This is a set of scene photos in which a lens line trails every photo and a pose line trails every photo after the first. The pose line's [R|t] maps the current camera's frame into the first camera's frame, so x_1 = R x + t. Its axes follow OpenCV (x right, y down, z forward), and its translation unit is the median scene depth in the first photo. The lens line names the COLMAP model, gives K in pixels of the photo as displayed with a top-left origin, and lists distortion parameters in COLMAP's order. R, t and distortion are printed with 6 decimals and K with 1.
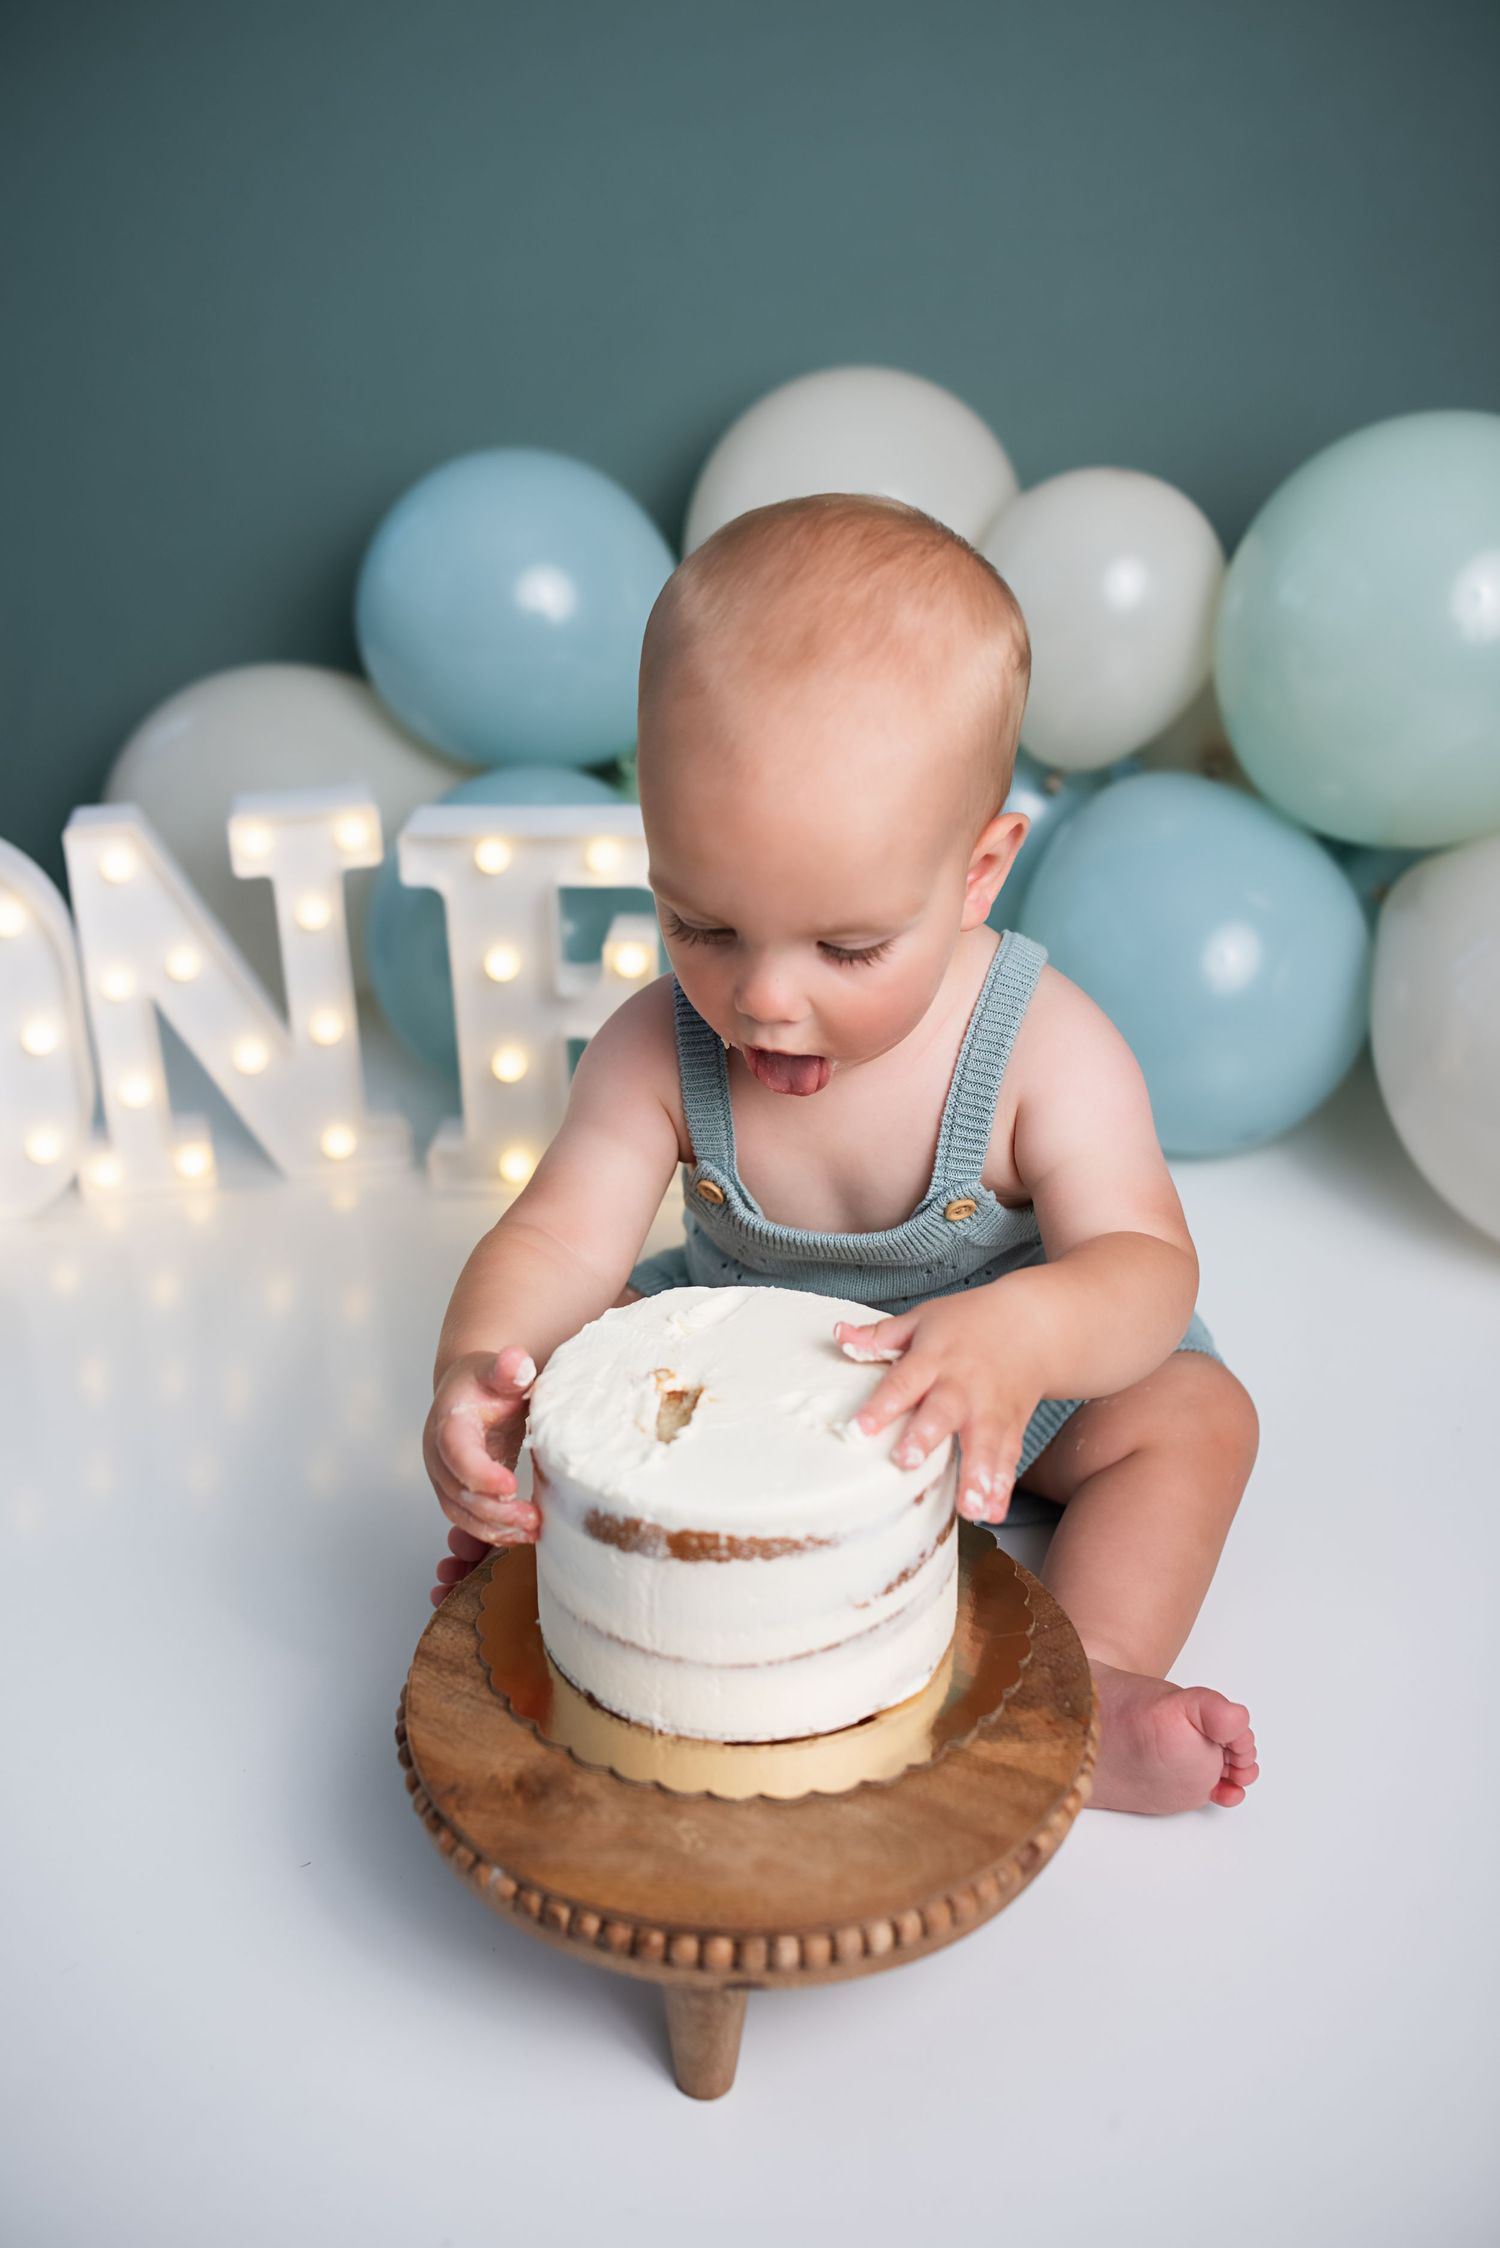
lens RADIAL K [[2244.9, 0, 750.0], [0, 2244.9, 1124.0], [0, 0, 1]] dist [-0.044522, -0.006250]
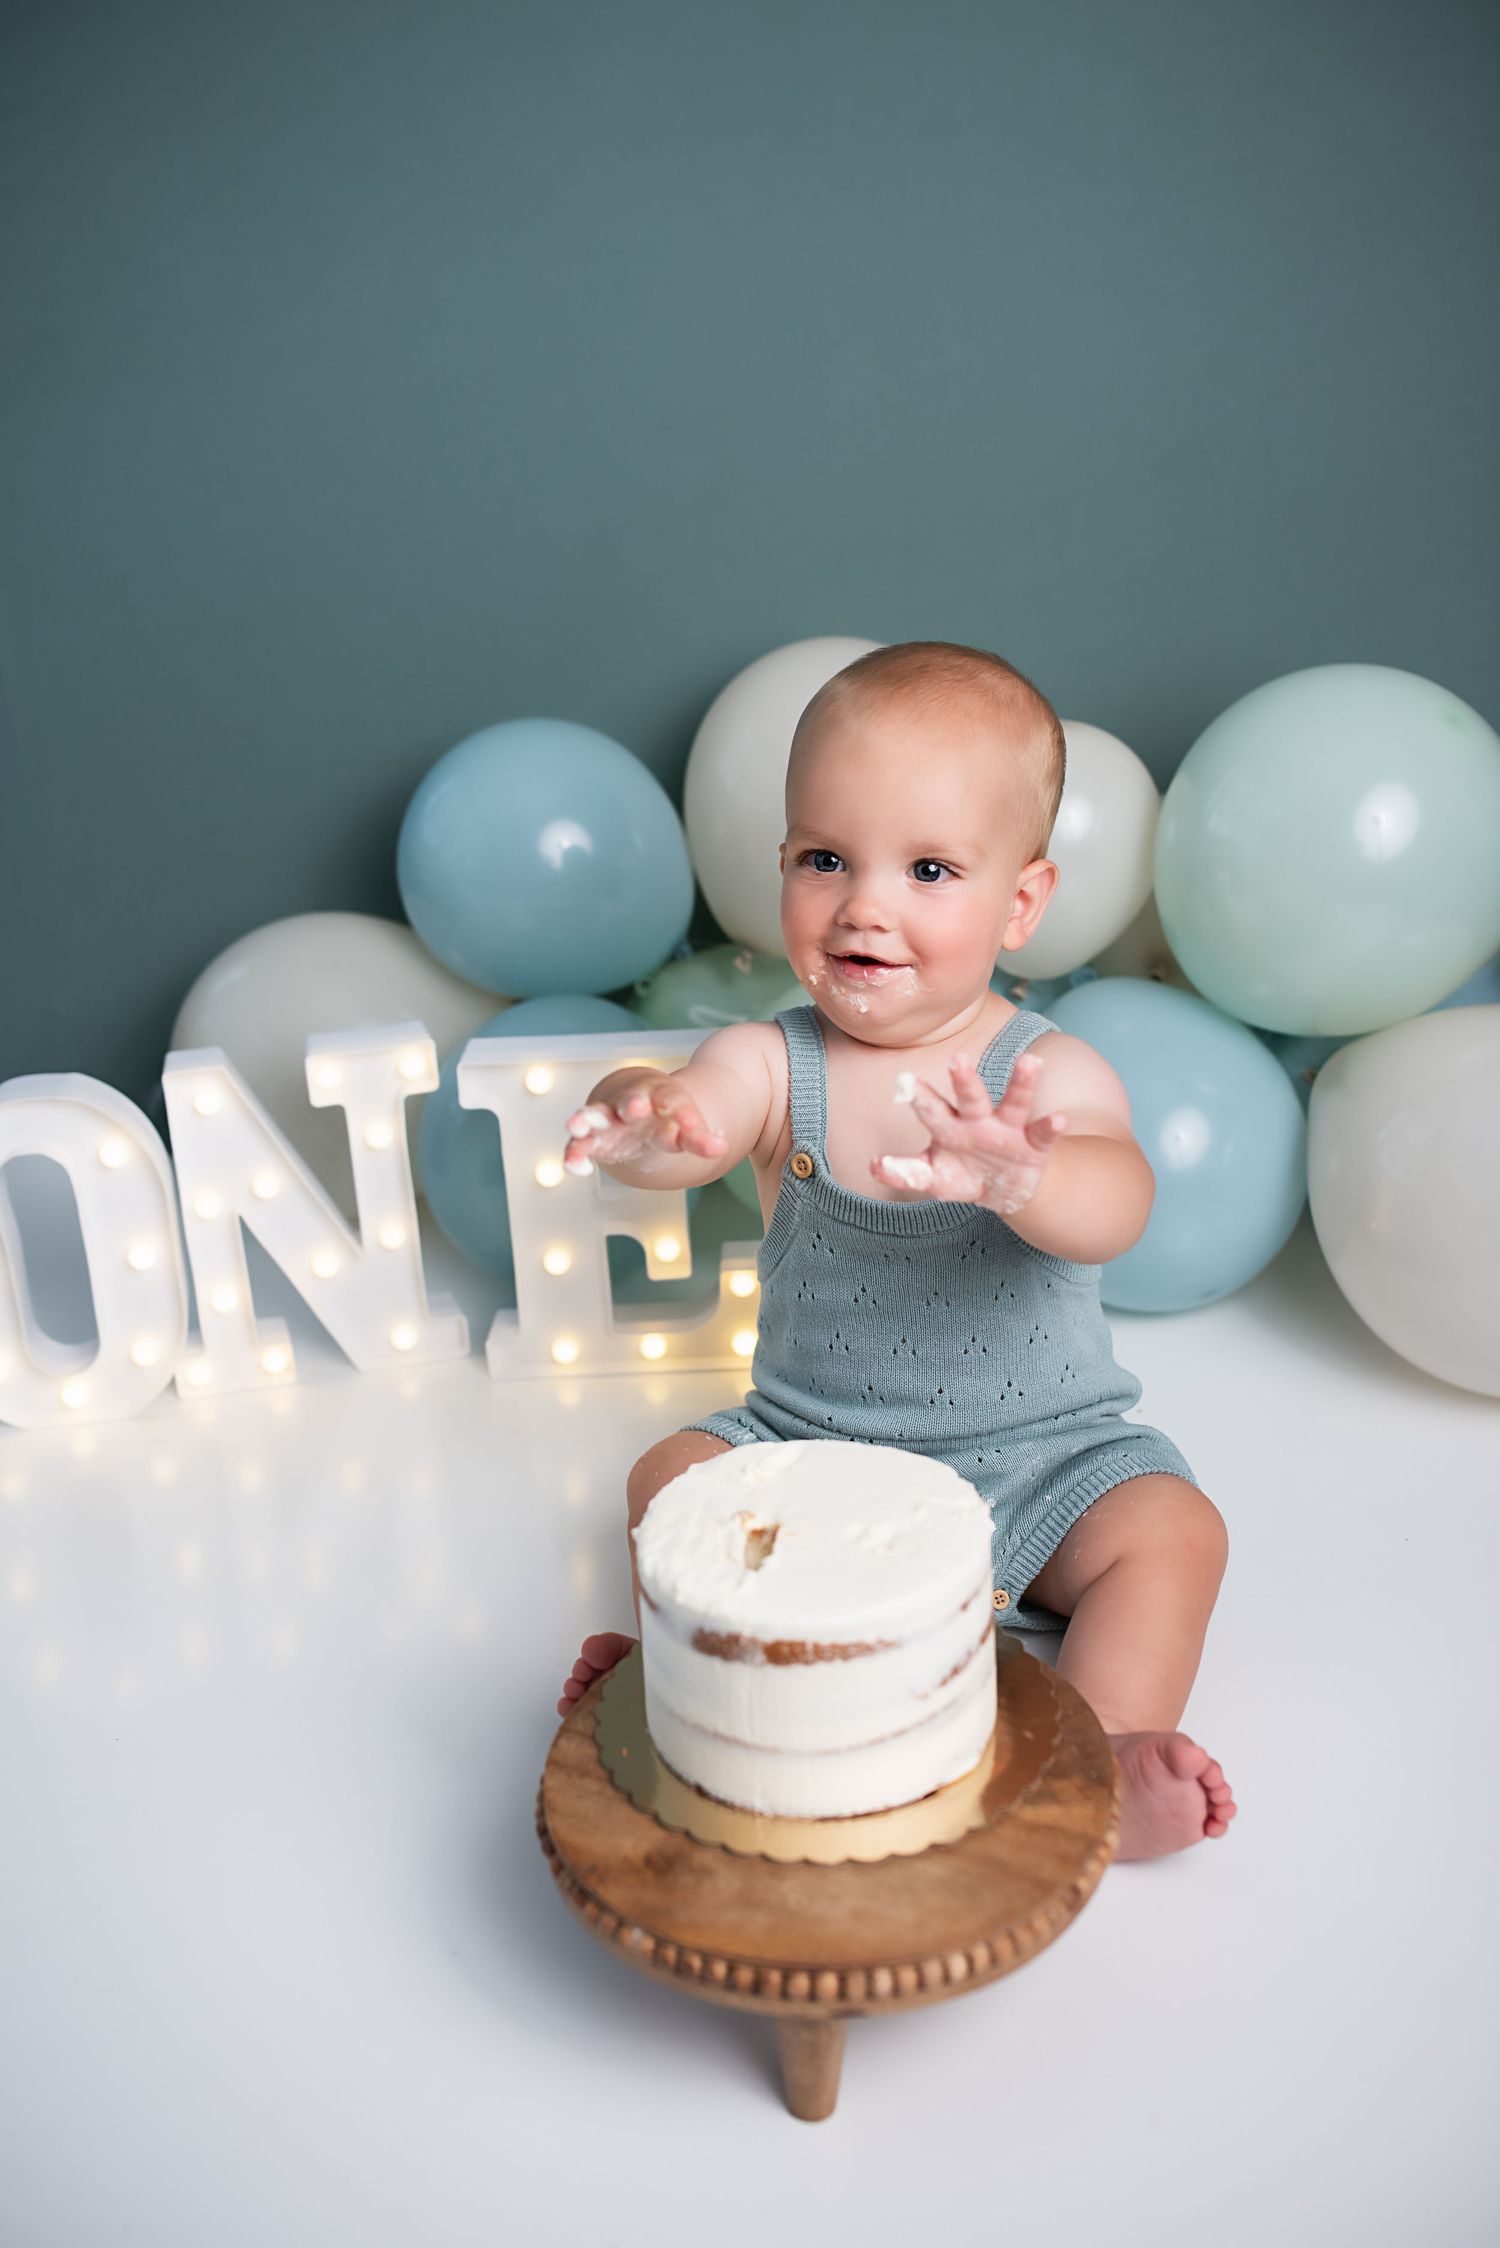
lens RADIAL K [[2244.9, 0, 750.0], [0, 2244.9, 1124.0], [0, 0, 1]] dist [-0.044522, -0.006250]
pose [[0.998626, -0.045767, 0.025539, -0.060658], [0.047598, 0.995938, -0.076437, -0.006719], [-0.021937, 0.077547, 0.996747, -0.234462]]
